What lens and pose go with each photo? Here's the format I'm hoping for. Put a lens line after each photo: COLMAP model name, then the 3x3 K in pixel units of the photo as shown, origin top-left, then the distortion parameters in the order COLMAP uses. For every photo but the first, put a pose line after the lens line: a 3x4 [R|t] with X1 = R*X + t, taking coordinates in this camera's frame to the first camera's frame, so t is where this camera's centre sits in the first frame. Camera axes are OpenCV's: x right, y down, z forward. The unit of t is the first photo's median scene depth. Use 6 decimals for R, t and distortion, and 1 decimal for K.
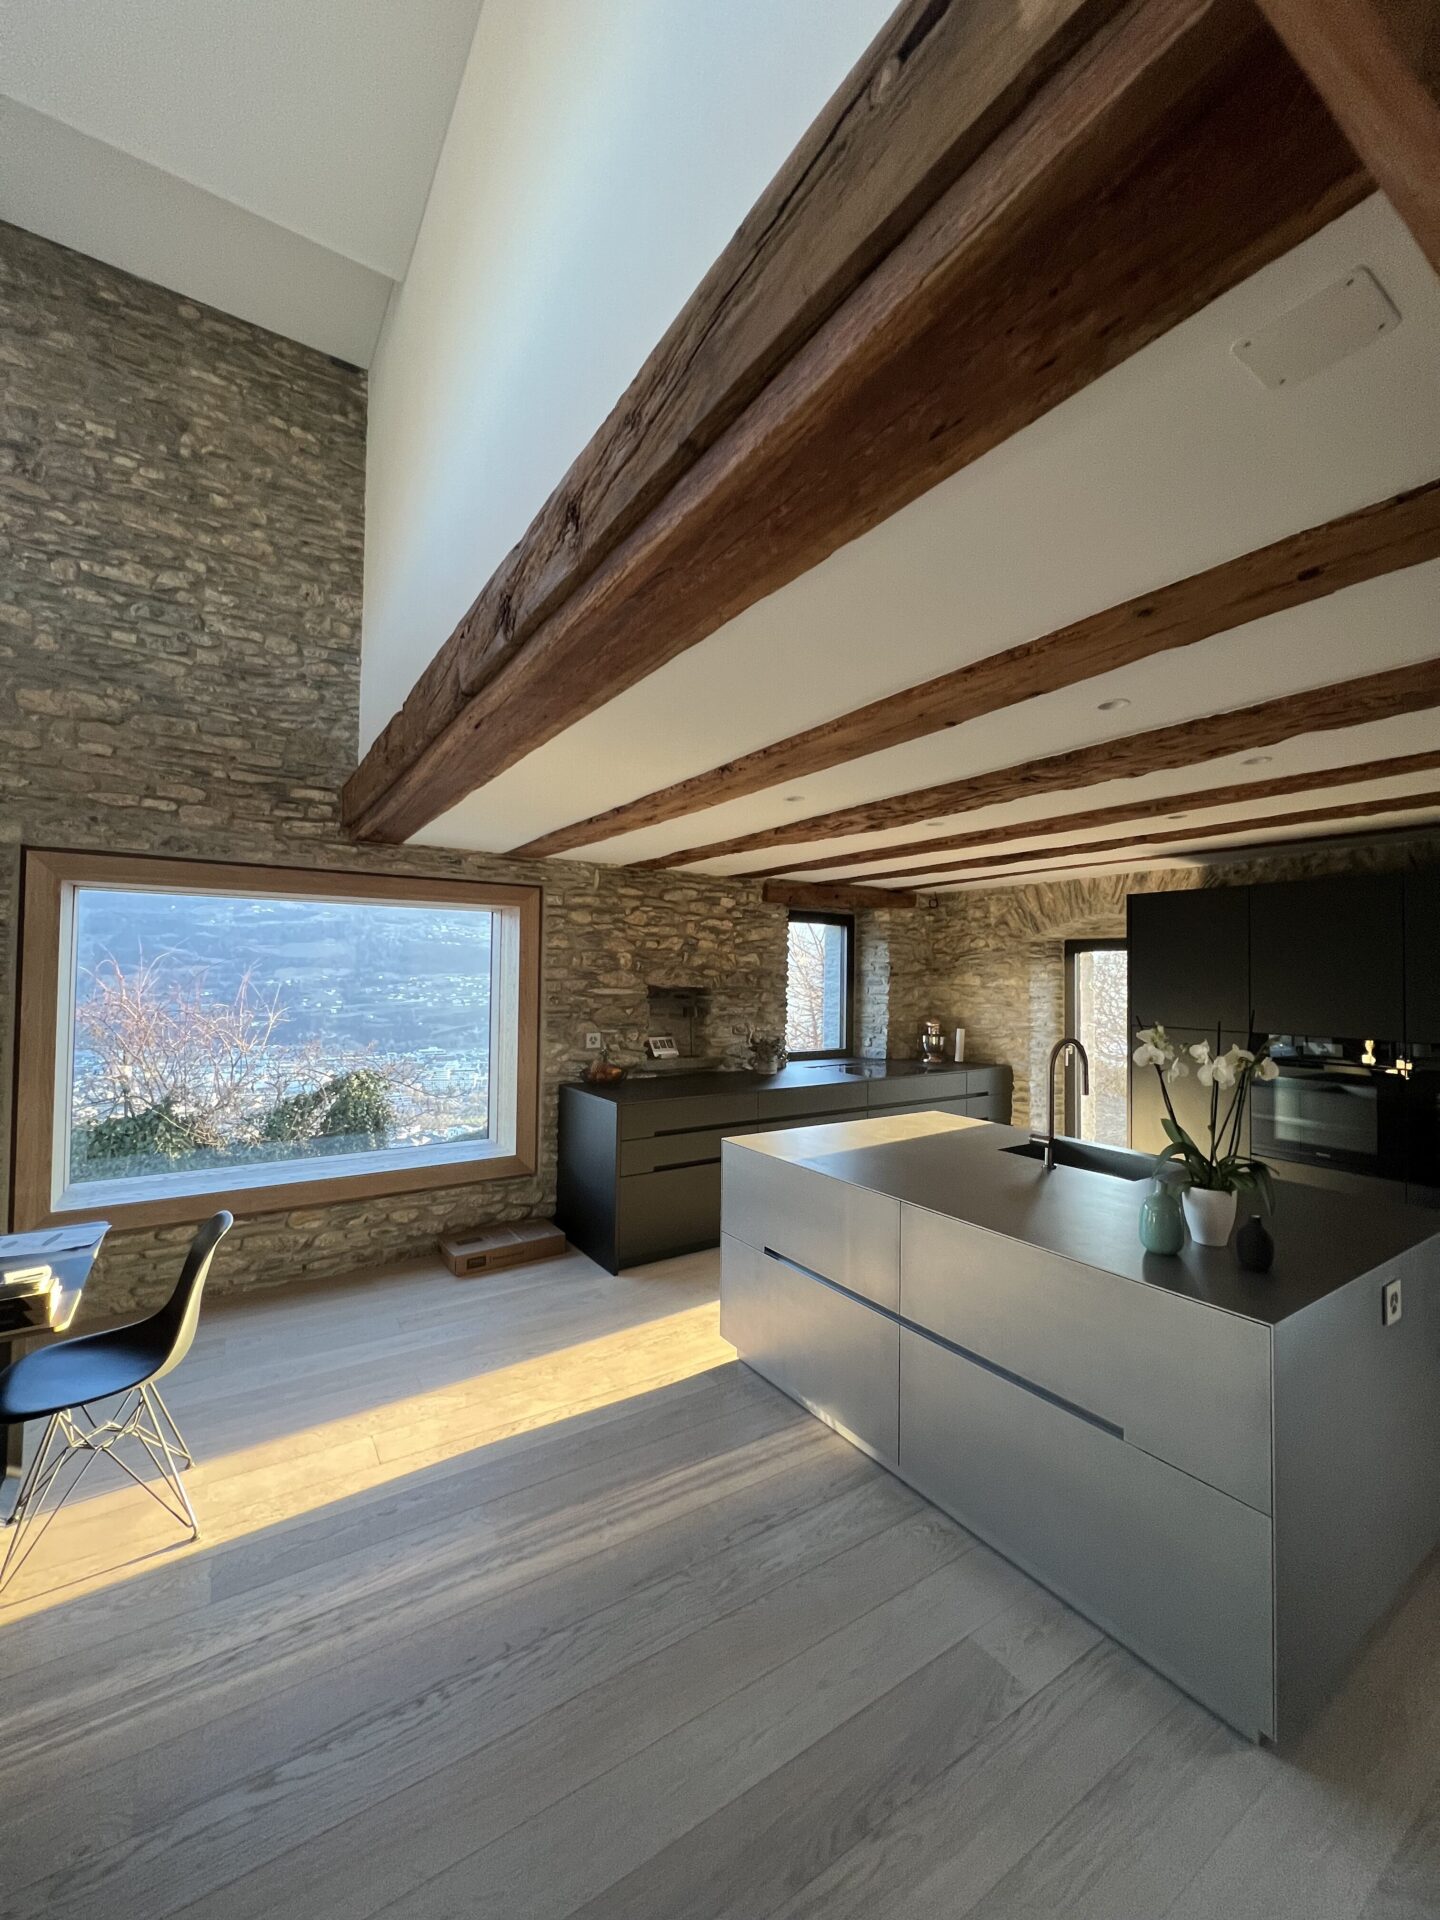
lens RADIAL K [[759.8, 0, 718.7], [0, 759.8, 959.4], [0, 0, 1]] dist [-0.001387, -0.000195]
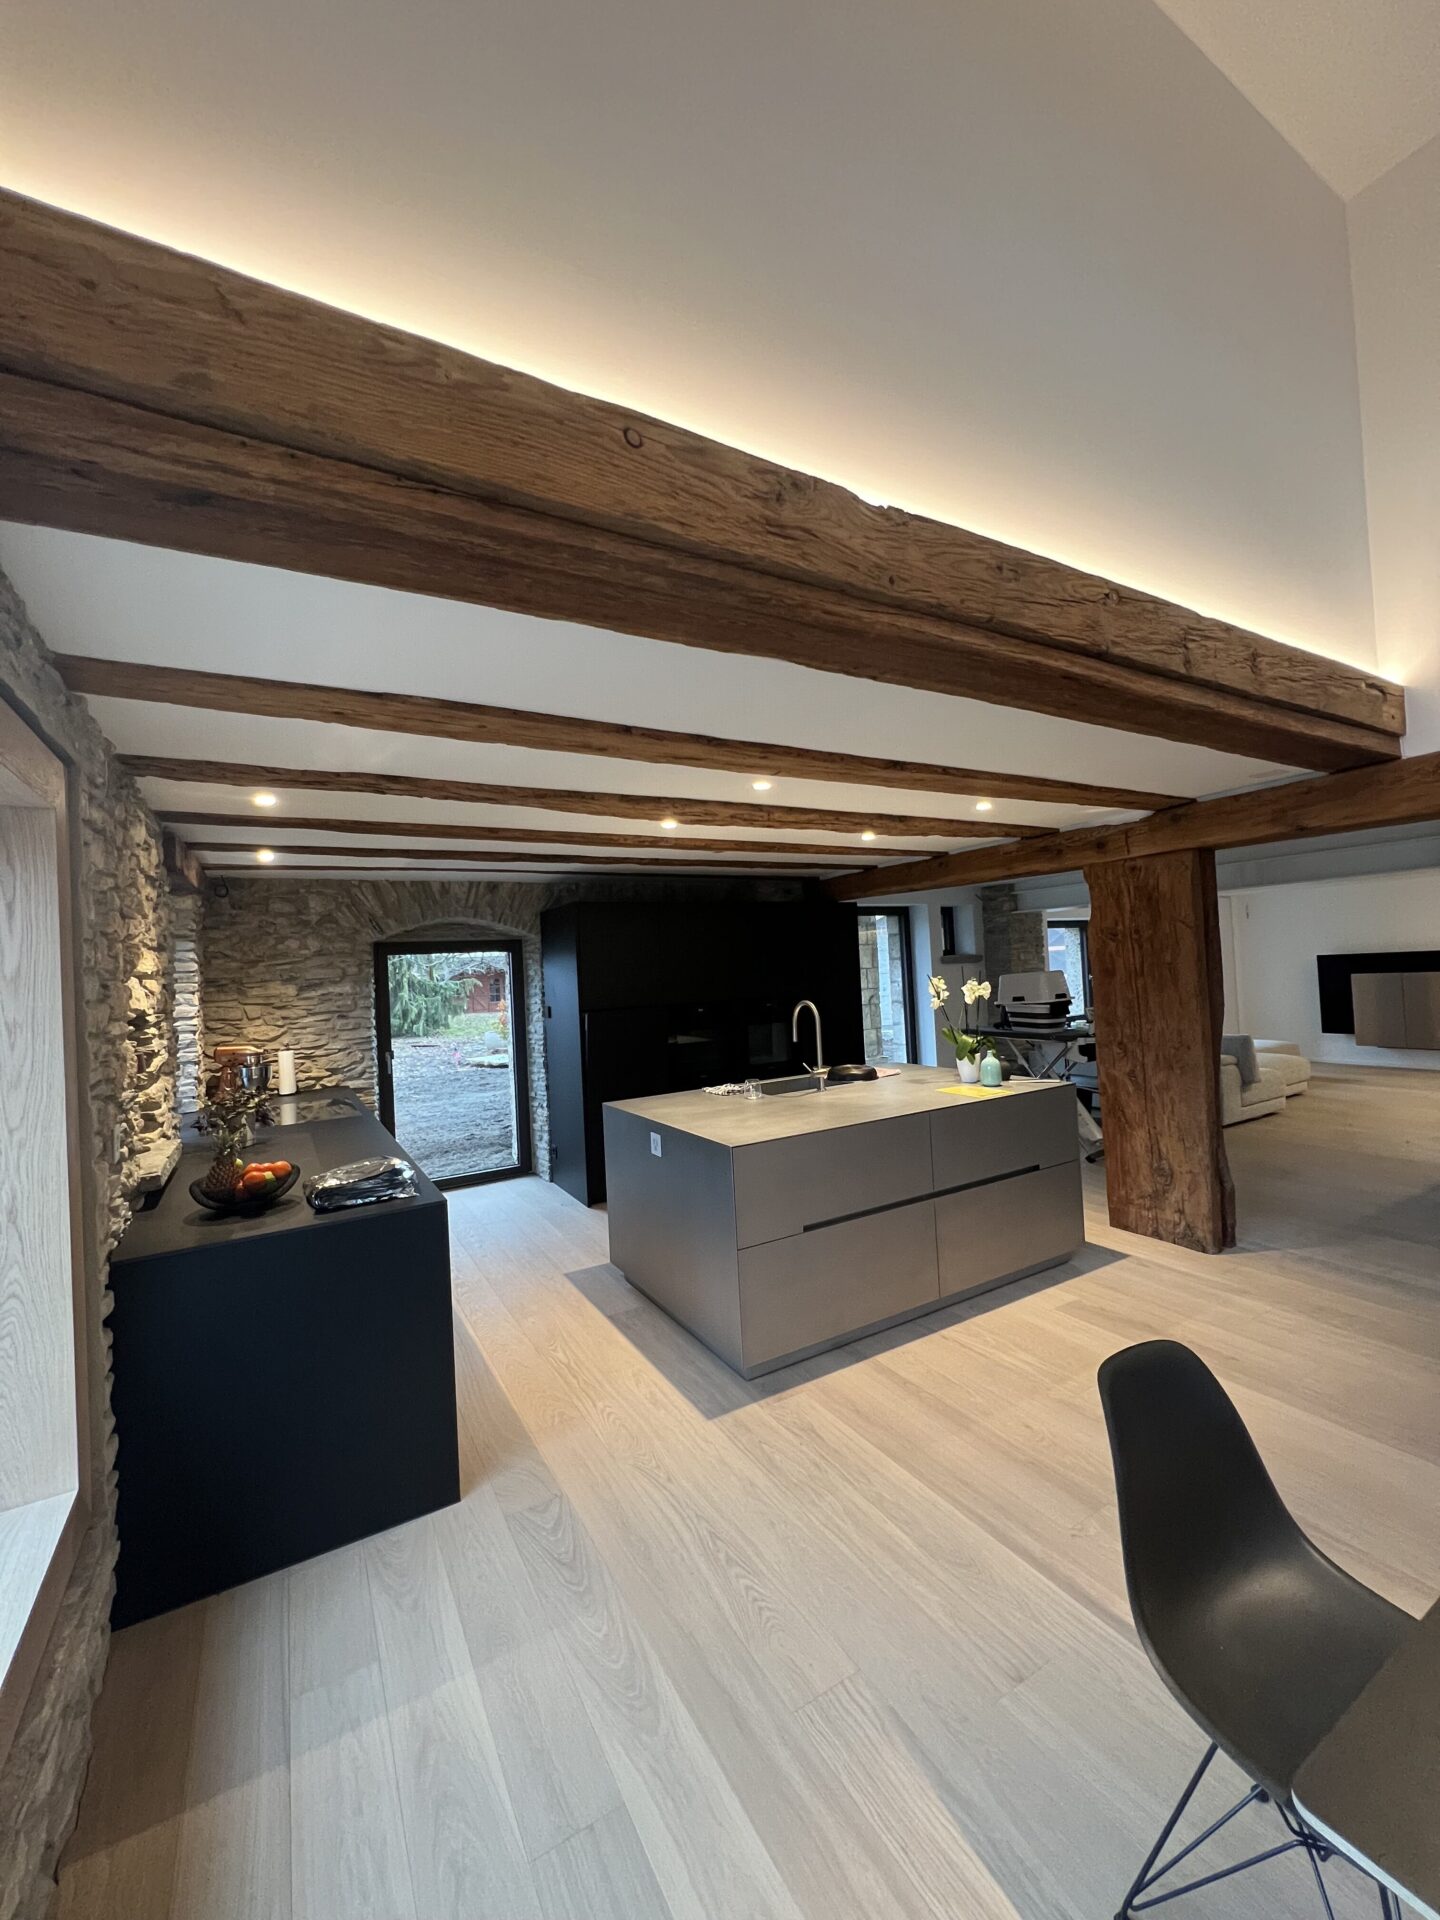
lens RADIAL K [[759.8, 0, 720.4], [0, 759.8, 957.9], [0, 0, 1]] dist [-0.001387, -0.000195]
pose [[0.047399, -0.001291, 0.998875, -0.475647], [0.028843, 0.999584, -0.000077, 0.007065], [-0.998460, 0.028814, 0.047417, 0.523060]]
